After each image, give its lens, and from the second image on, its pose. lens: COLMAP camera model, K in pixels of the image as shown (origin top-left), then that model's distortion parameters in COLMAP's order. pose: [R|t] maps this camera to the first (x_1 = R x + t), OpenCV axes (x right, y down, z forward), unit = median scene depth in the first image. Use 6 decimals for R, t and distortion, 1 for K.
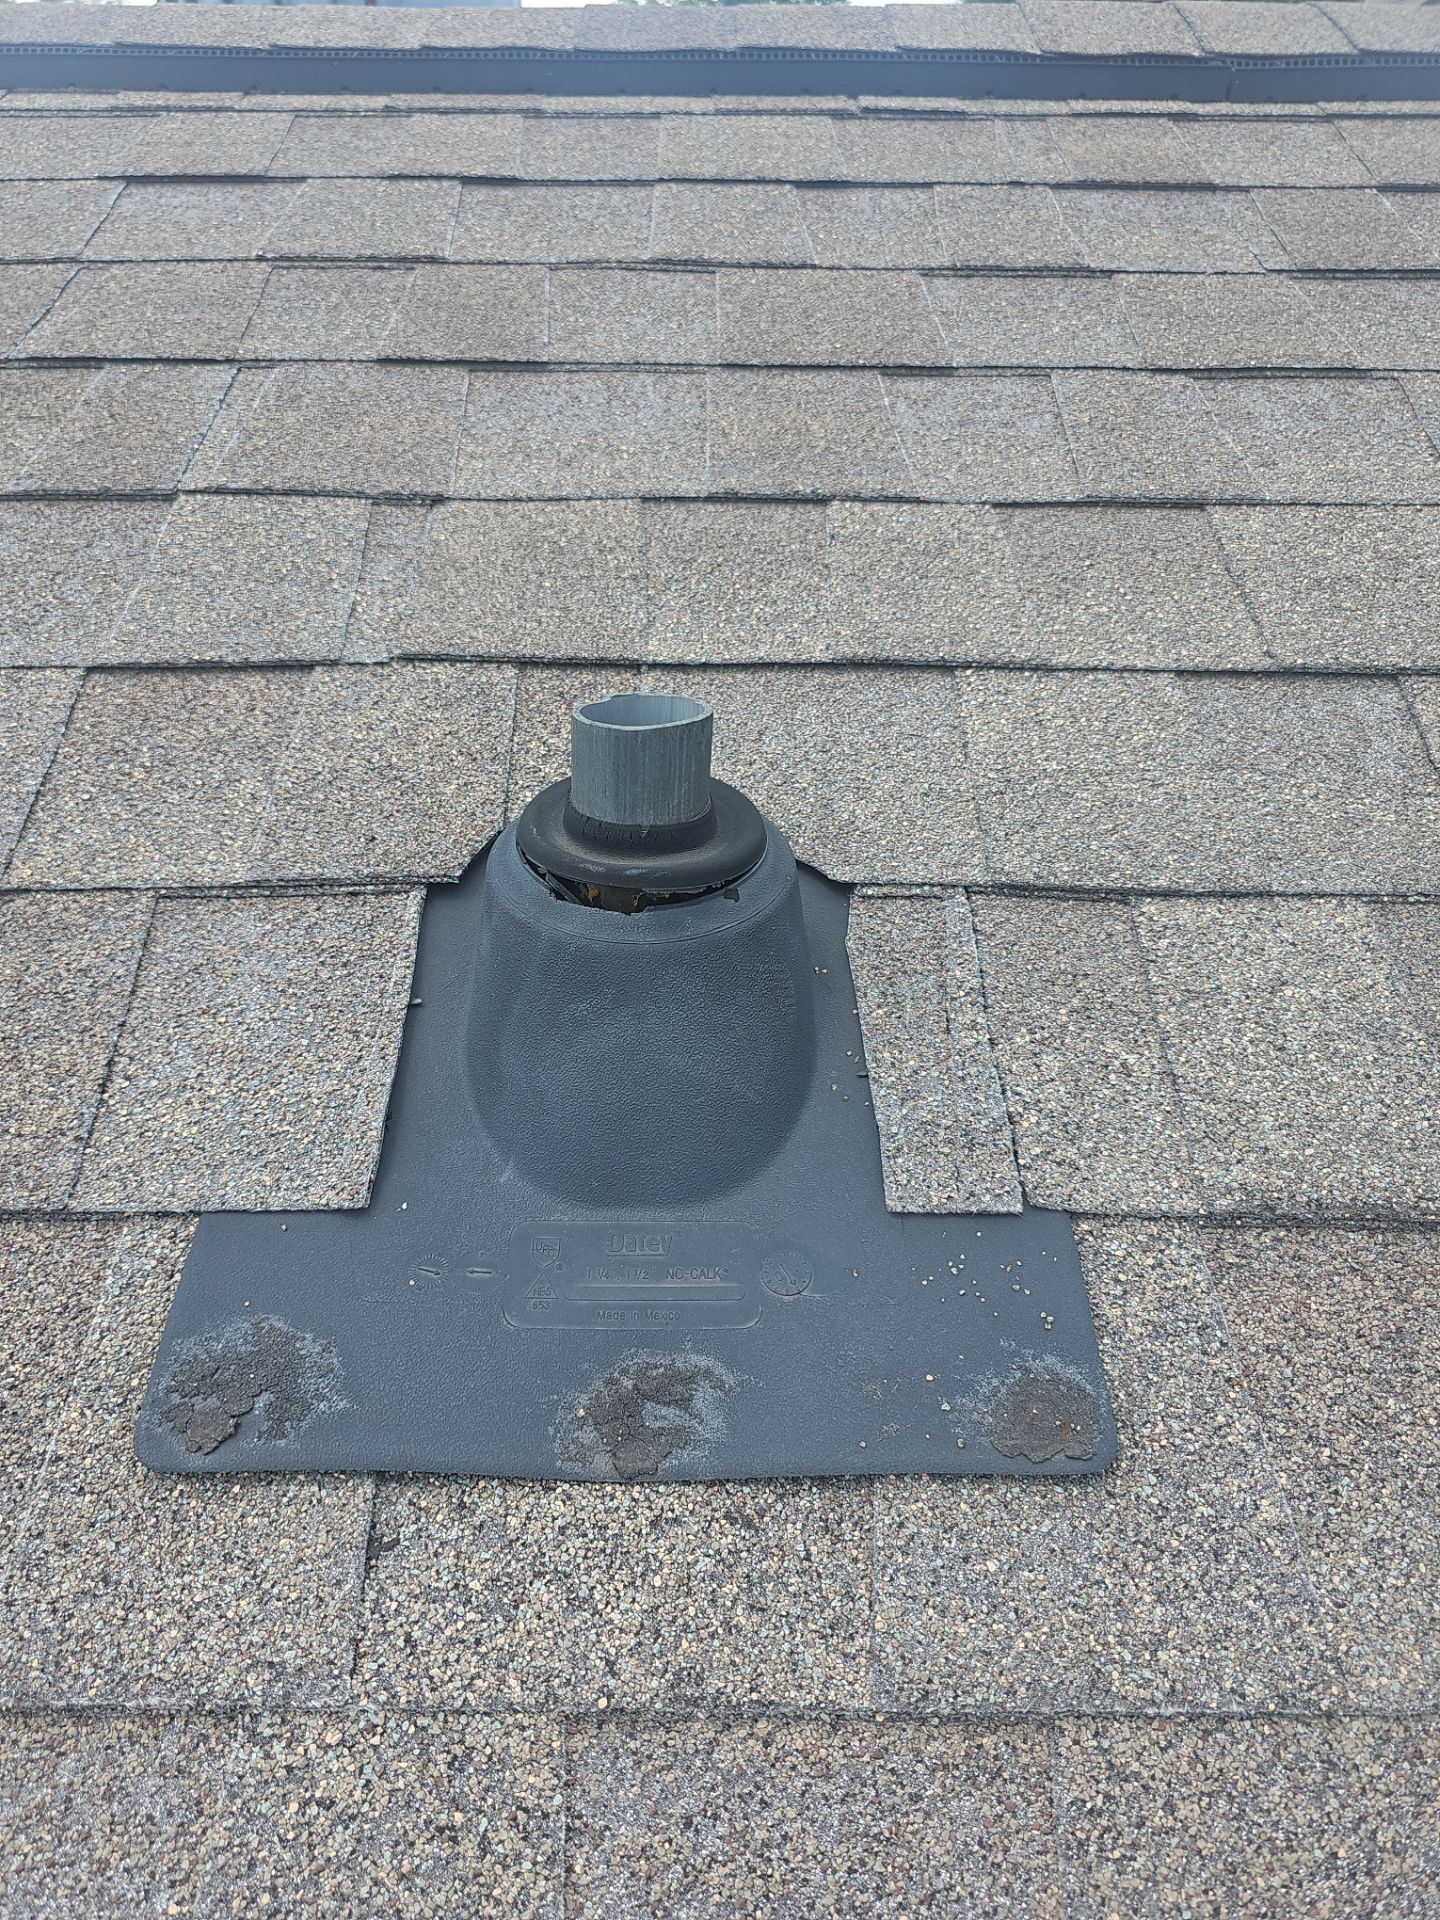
lens RADIAL K [[1254.5, 0, 706.7], [0, 1254.5, 963.7], [0, 0, 1]] dist [0.058294, -0.070922]
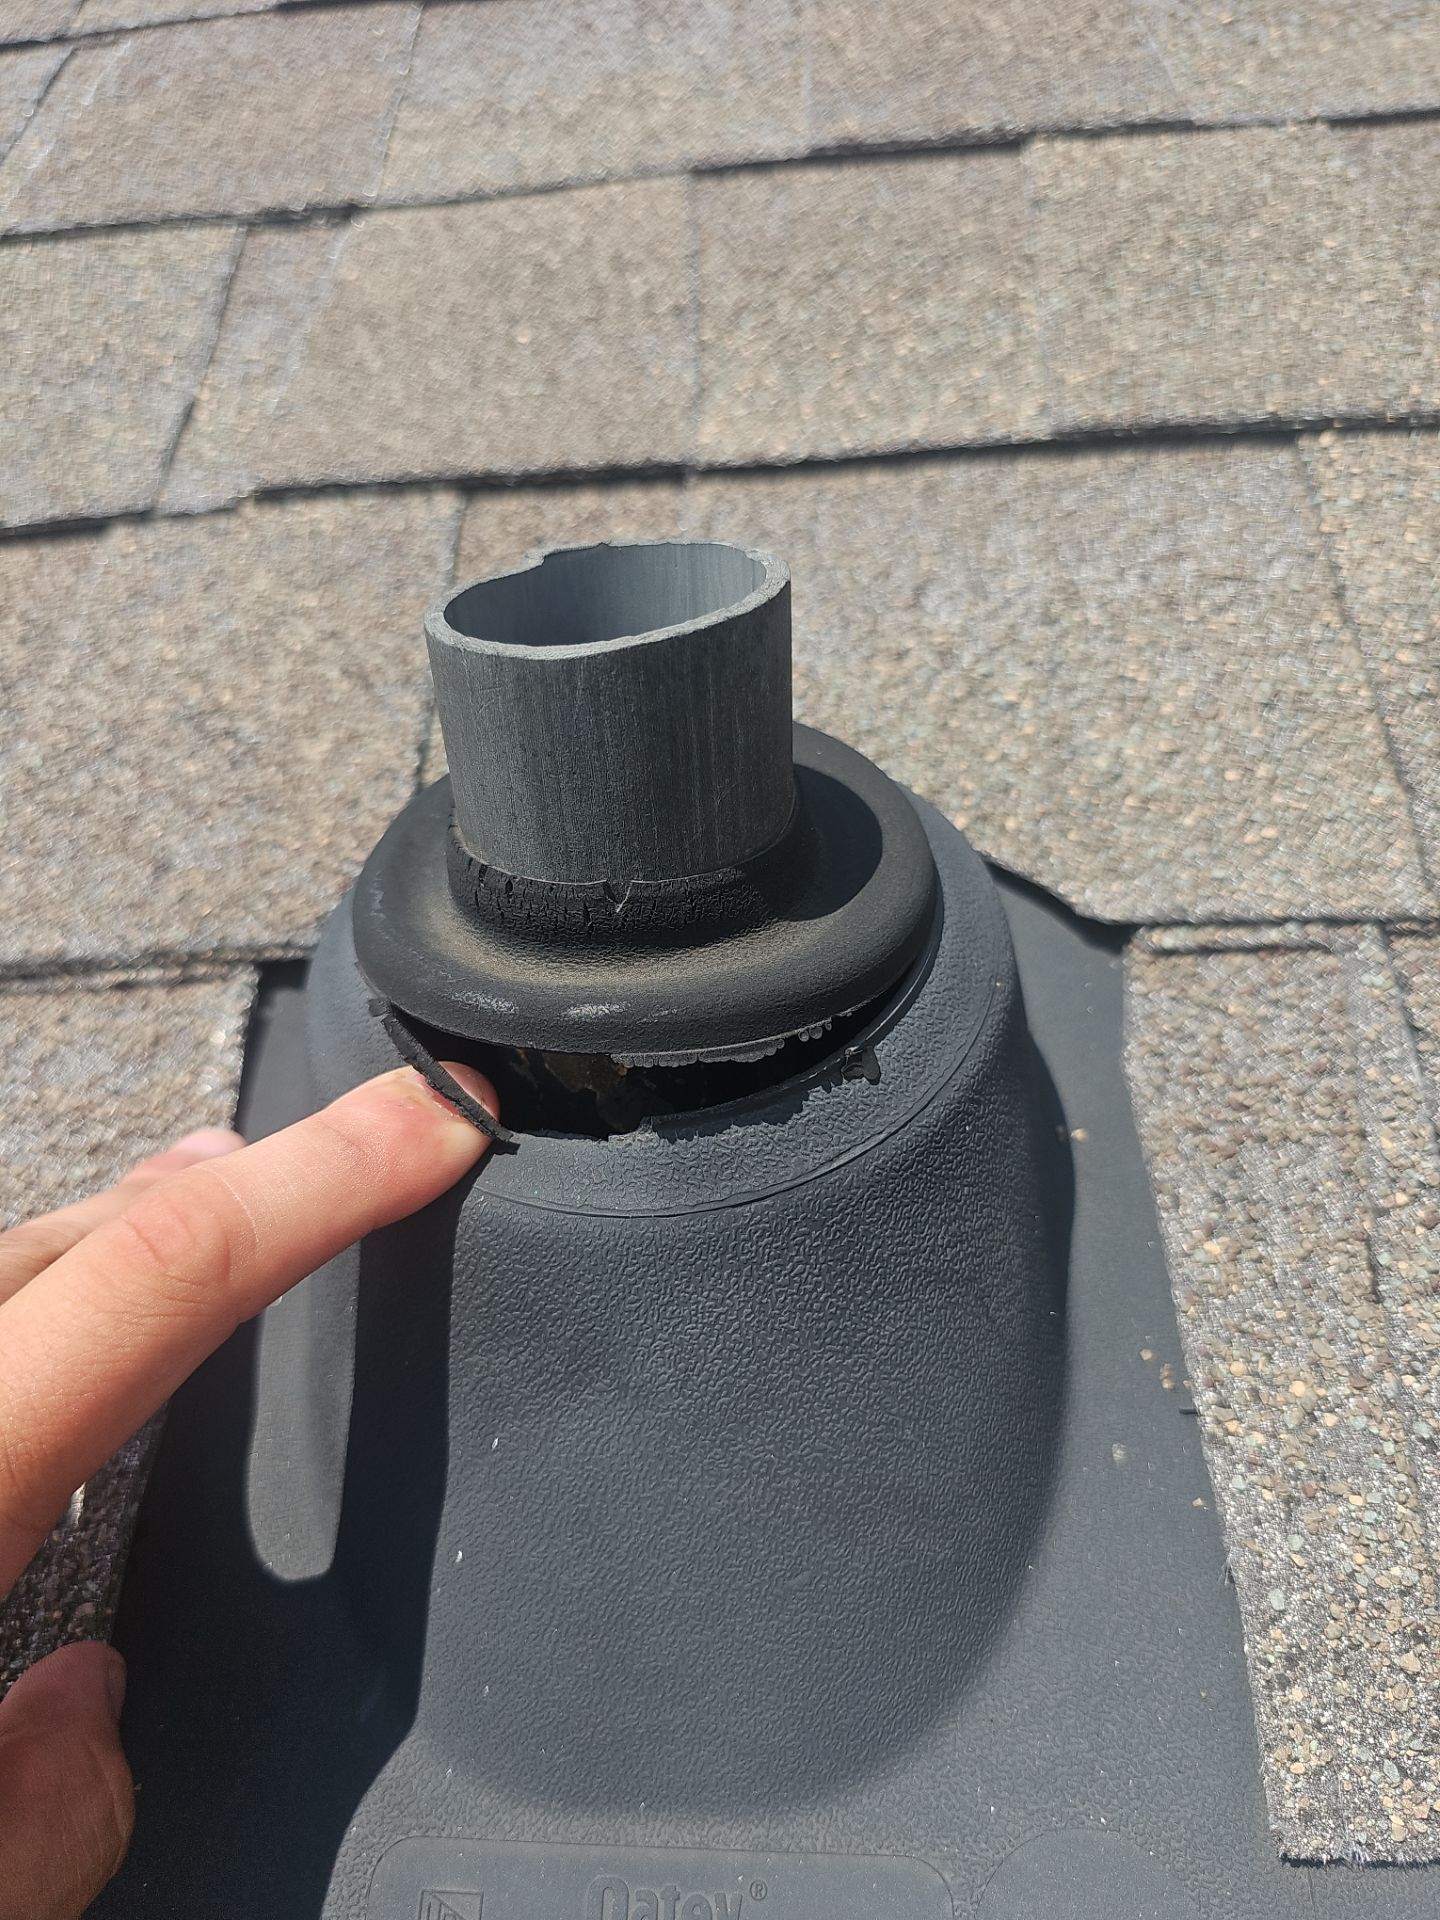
lens RADIAL K [[1275.9, 0, 720.0], [0, 1275.9, 960.0], [0, 0, 1]] dist [-0.026360, 0.001895]
pose [[0.992716, -0.035404, -0.115162, 0.016416], [0.050936, 0.989555, 0.134860, -0.105245], [0.109185, -0.139743, 0.984150, 0.445828]]
